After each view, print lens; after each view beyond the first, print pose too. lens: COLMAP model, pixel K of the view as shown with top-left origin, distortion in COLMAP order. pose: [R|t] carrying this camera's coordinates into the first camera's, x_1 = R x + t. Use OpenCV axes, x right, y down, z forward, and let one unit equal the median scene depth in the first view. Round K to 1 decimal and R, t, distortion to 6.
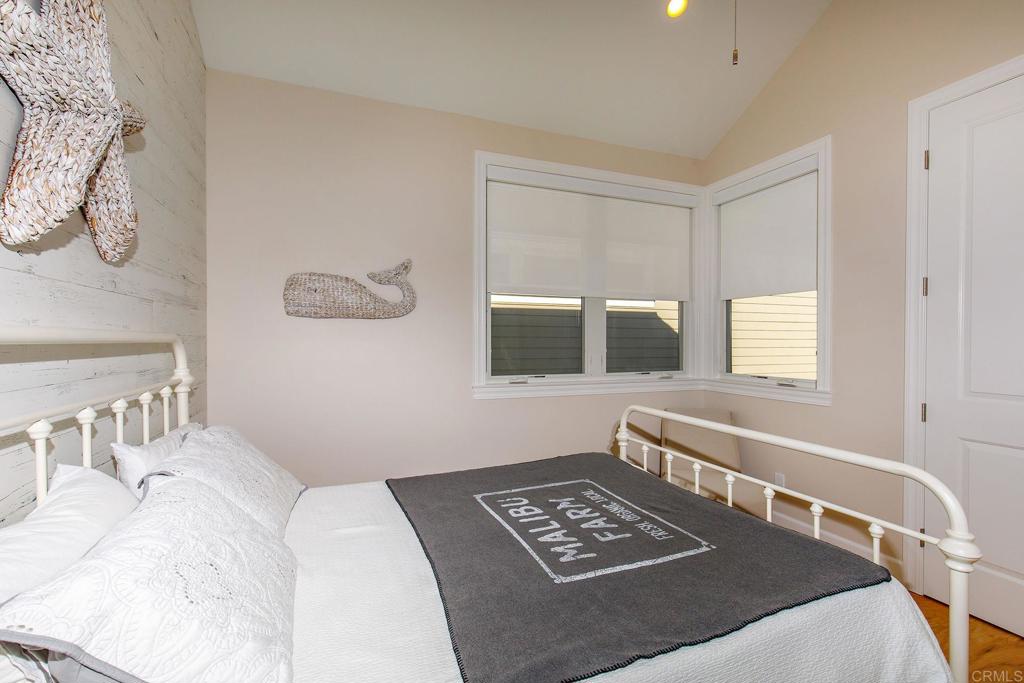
lens RADIAL K [[459.9, 0, 514.6], [0, 459.9, 346.8], [0, 0, 1]] dist [0.000571, 0.000179]
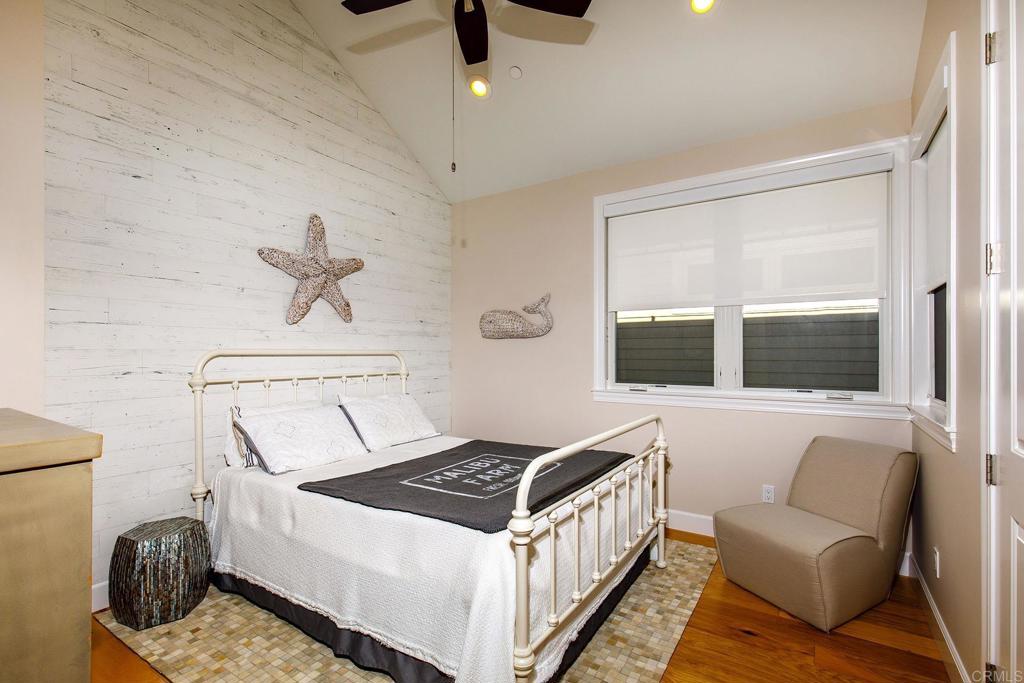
lens RADIAL K [[459.9, 0, 514.6], [0, 459.9, 346.8], [0, 0, 1]] dist [0.000571, 0.000179]
pose [[0.566768, -0.021494, -0.823597, 0.844001], [-0.009158, 0.999434, -0.032385, 0.013710], [0.823826, 0.025897, 0.566250, 0.147357]]
